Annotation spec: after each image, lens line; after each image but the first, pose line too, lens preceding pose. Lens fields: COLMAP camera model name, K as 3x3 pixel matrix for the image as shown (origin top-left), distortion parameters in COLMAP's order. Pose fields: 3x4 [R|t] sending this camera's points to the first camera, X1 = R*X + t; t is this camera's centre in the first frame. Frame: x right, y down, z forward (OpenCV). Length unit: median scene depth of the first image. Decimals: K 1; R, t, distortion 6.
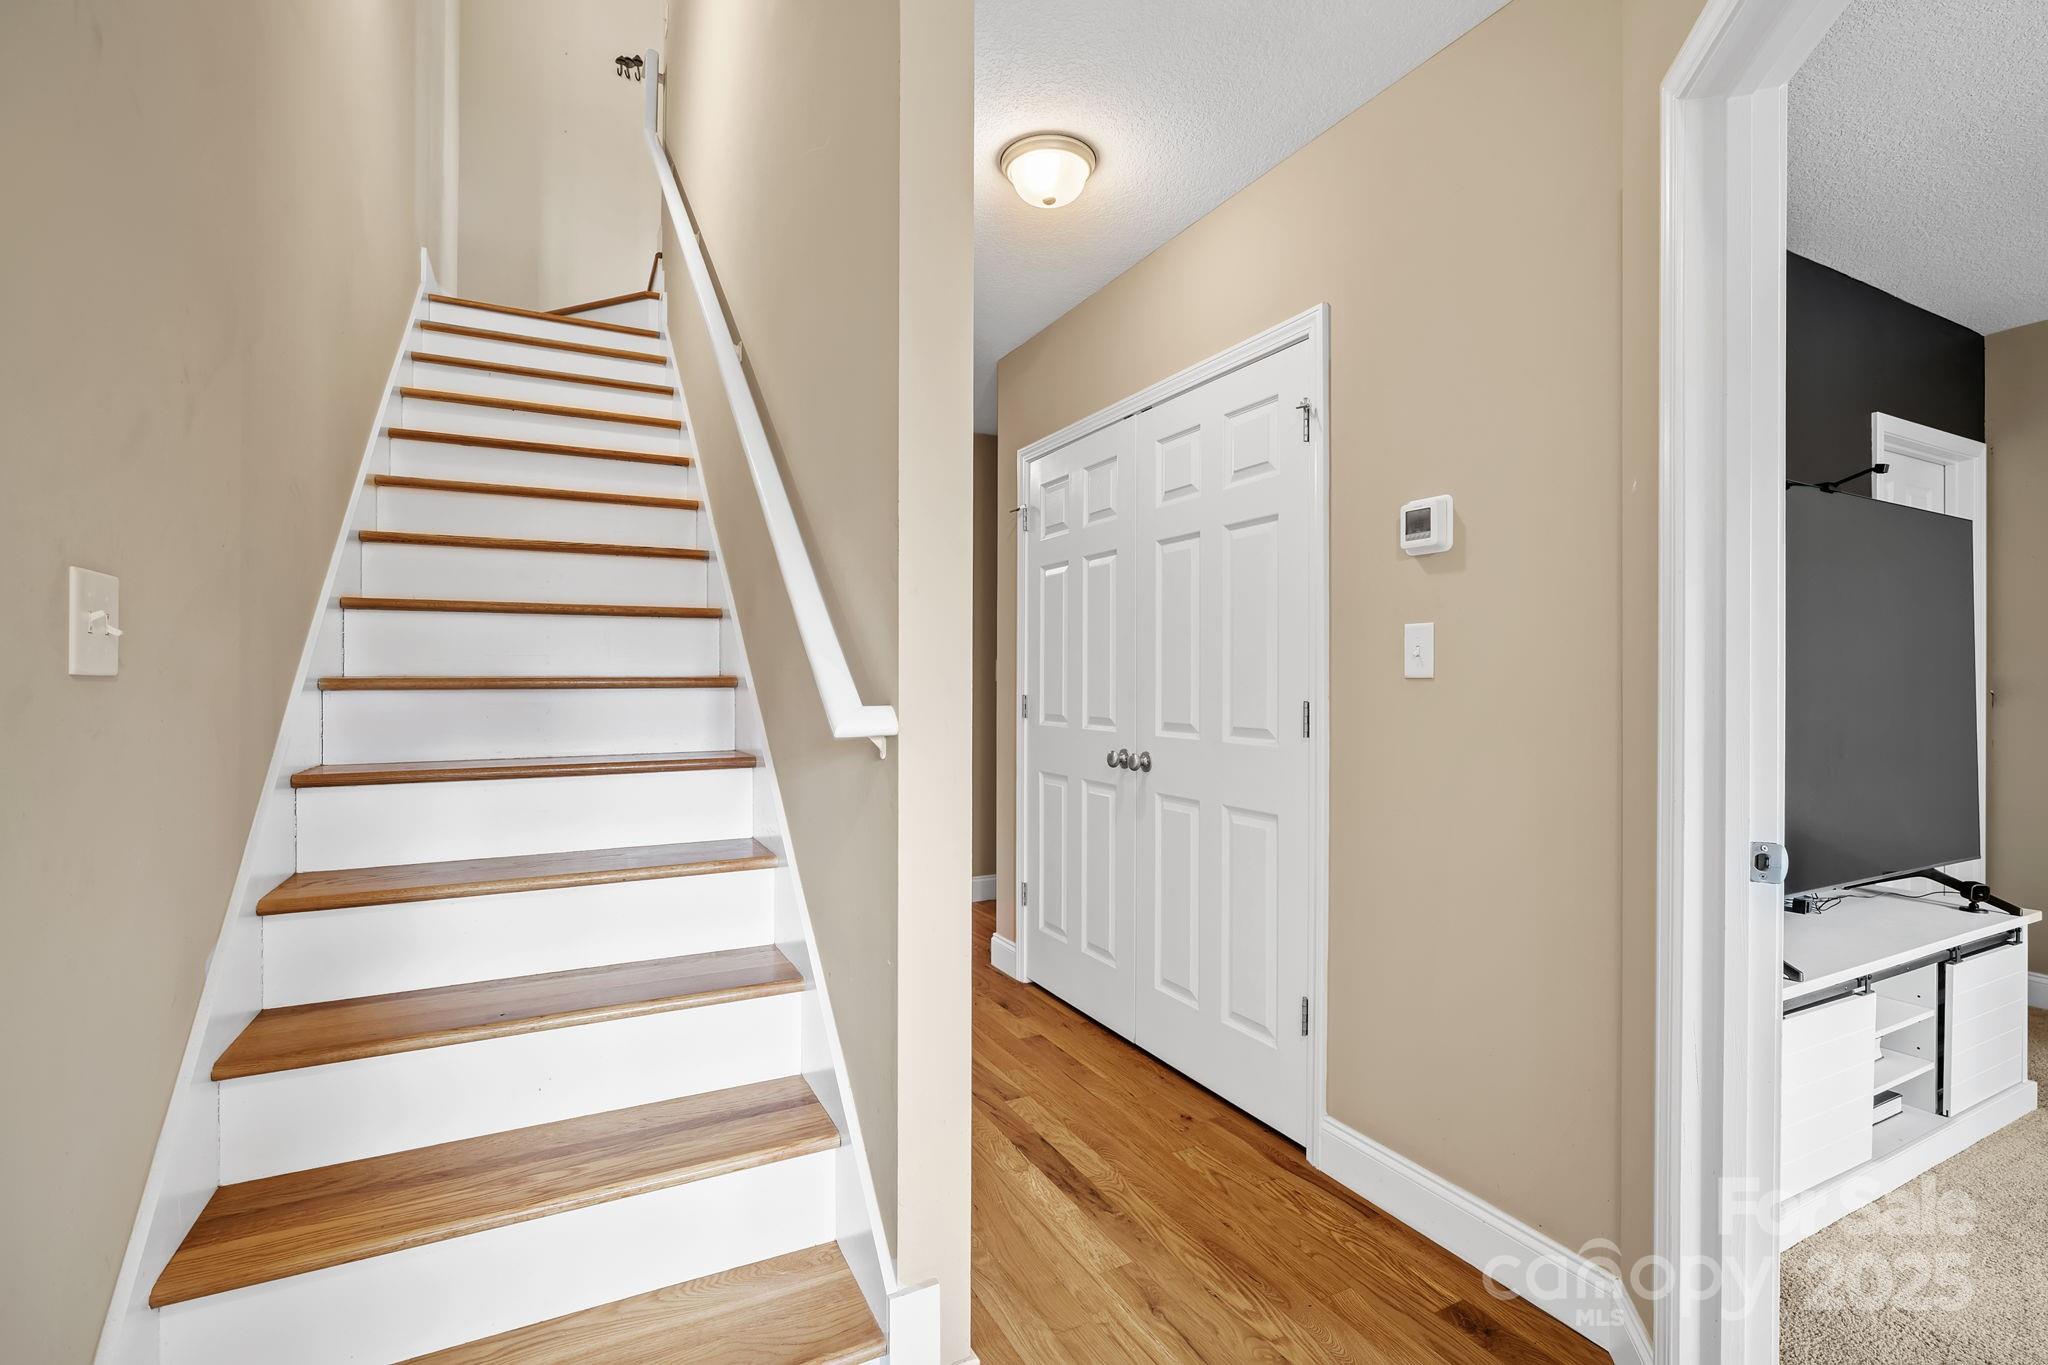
lens RADIAL K [[928.2, 0, 1024.6], [0, 928.2, 677.9], [0, 0, 1]] dist [-0.000669, 0.000580]
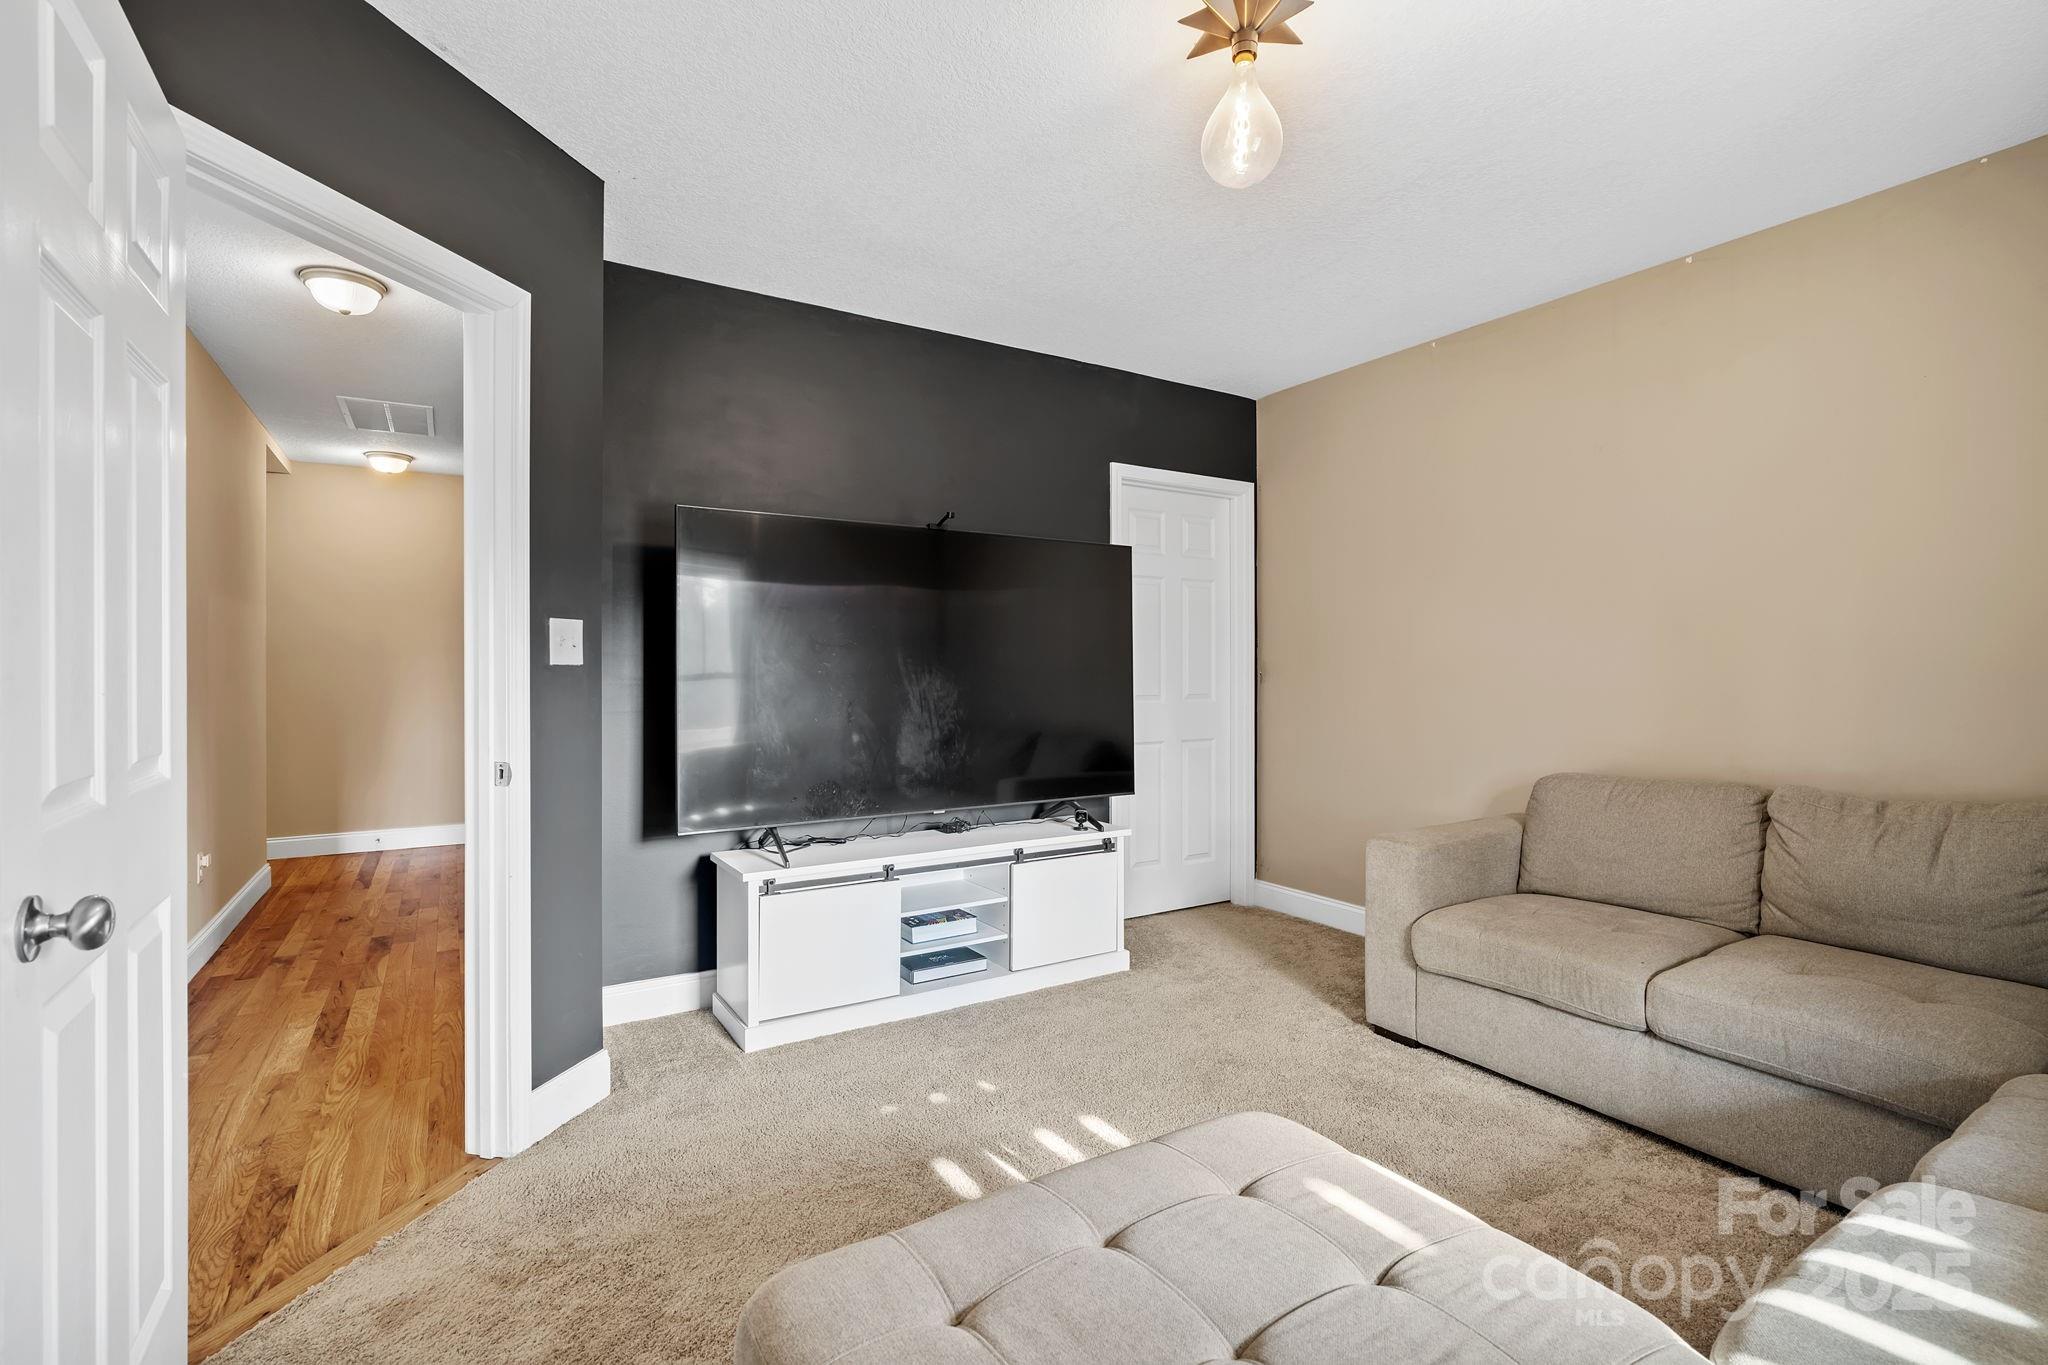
lens RADIAL K [[928.2, 0, 1024.6], [0, 928.2, 677.9], [0, 0, 1]] dist [-0.000669, 0.000580]
pose [[0.996872, -0.008070, 0.078621, 0.905701], [0.007385, 0.999932, 0.008998, 0.008898], [-0.078689, -0.008390, 0.996864, -0.422627]]
